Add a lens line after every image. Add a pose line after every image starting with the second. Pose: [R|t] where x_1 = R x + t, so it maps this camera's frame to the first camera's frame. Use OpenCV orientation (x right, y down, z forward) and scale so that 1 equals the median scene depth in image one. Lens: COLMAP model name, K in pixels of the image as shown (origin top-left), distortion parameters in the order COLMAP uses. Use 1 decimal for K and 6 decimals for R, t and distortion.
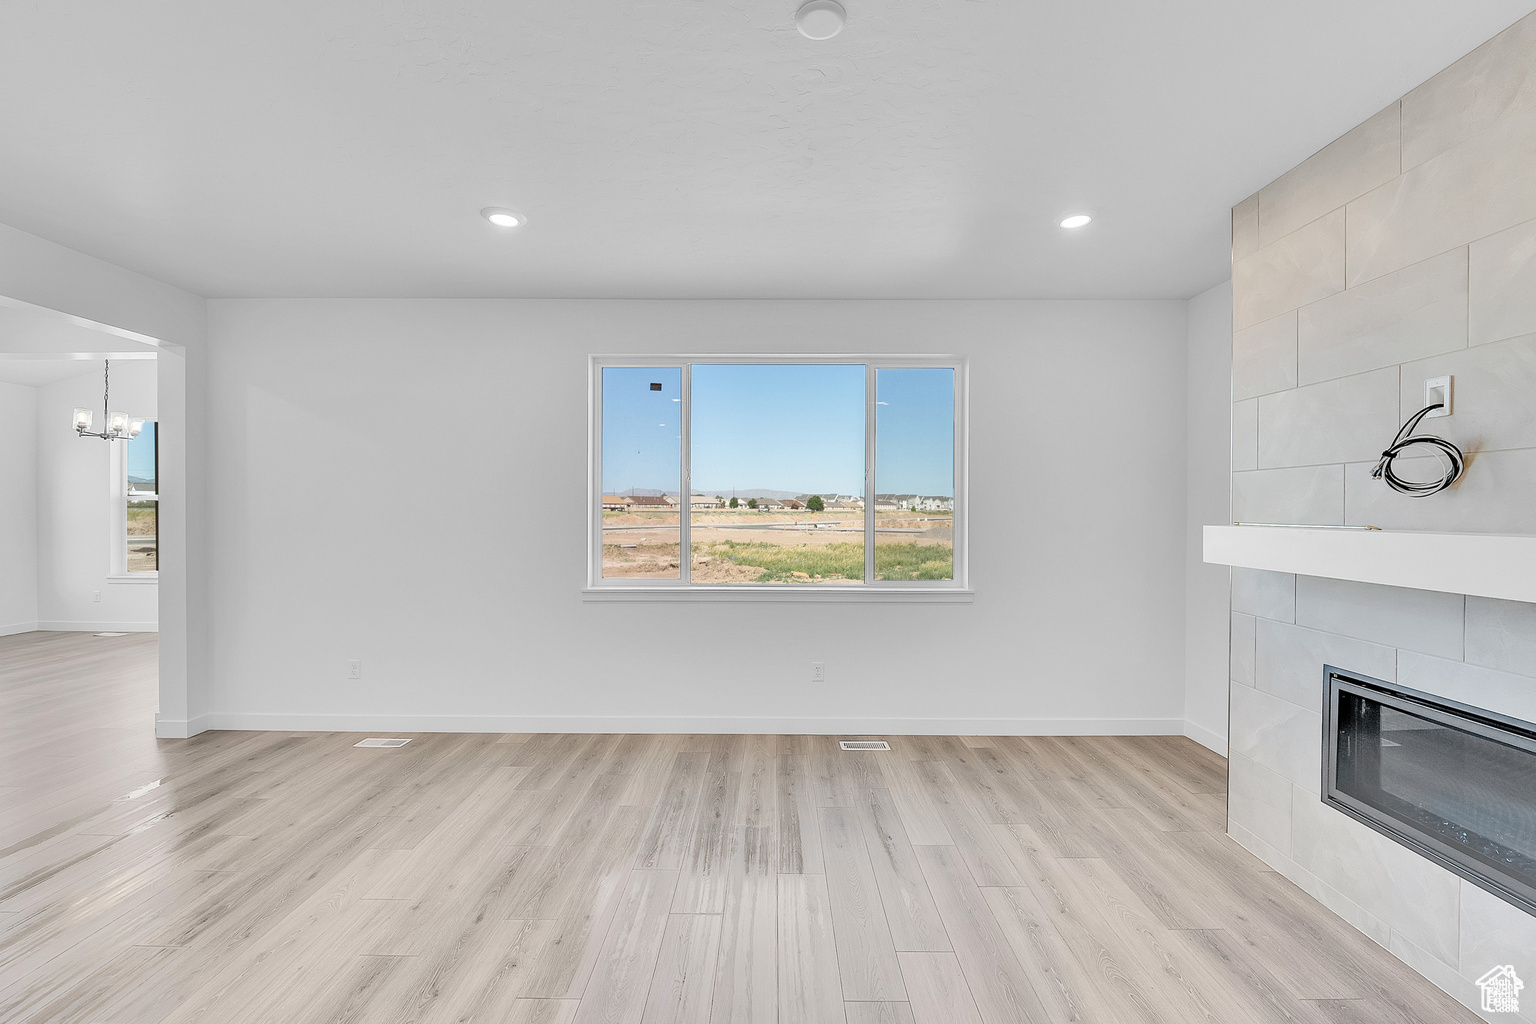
lens RADIAL K [[639.4, 0, 761.1], [0, 639.4, 510.5], [0, 0, 1]] dist [-0.006891, -0.000973]
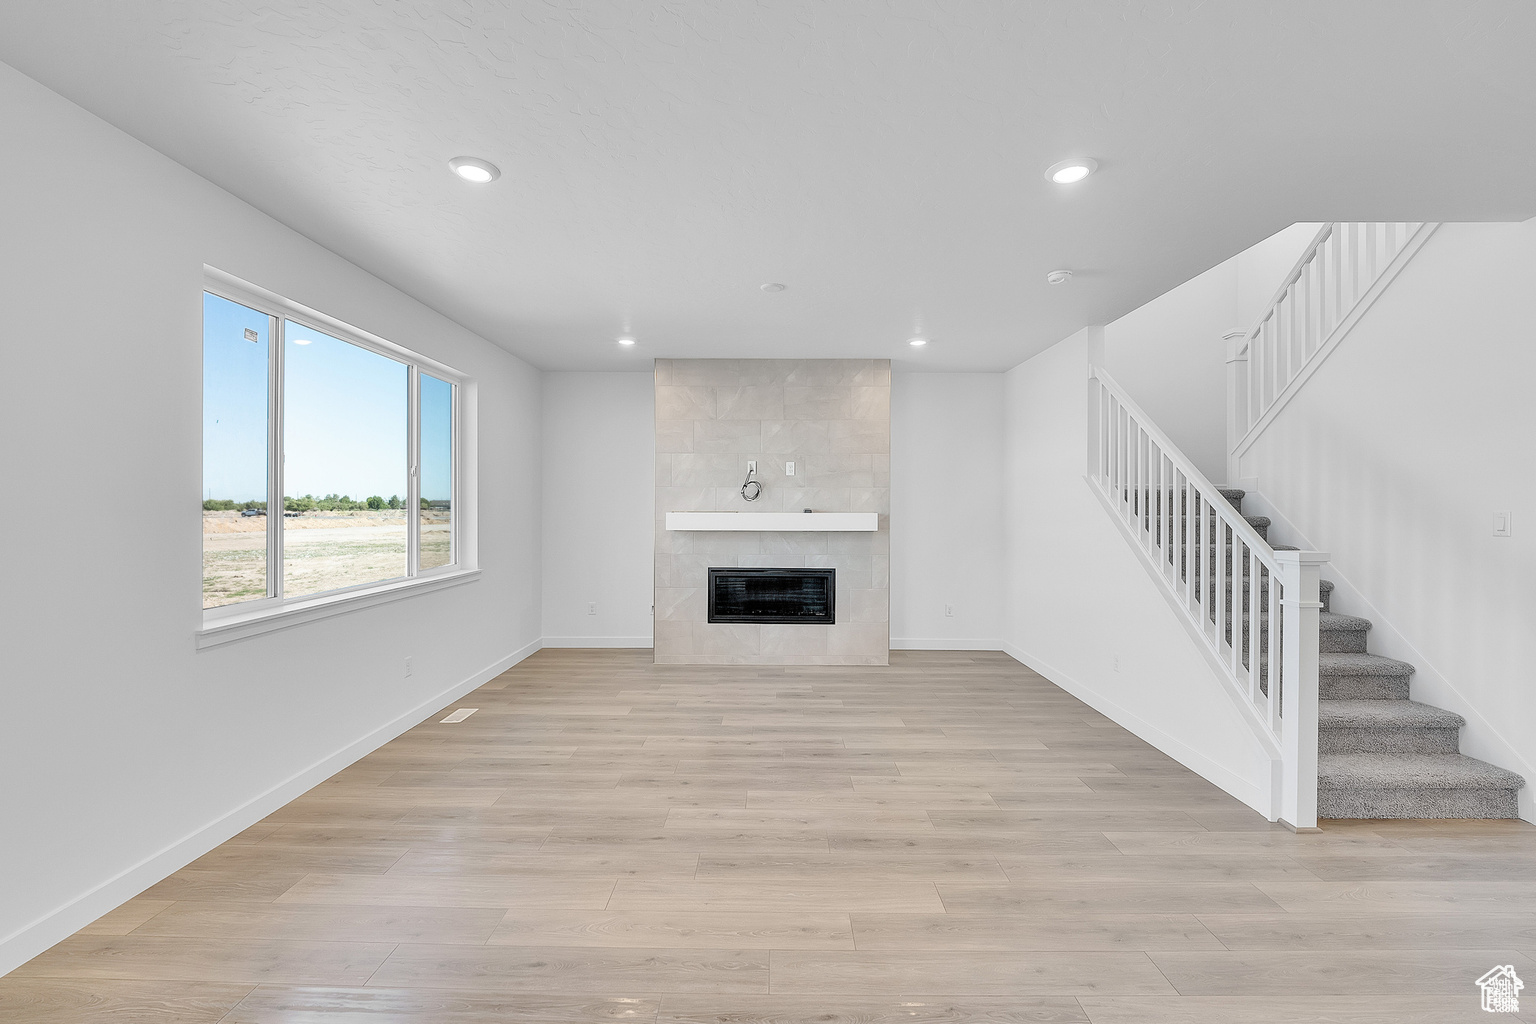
lens RADIAL K [[639.4, 0, 759.5], [0, 639.4, 501.8], [0, 0, 1]] dist [-0.006891, -0.000973]
pose [[0.018905, 0.002418, 0.999818, -1.140501], [0.005260, 0.999983, -0.002518, -0.005110], [-0.999807, 0.005307, 0.018891, 0.529759]]
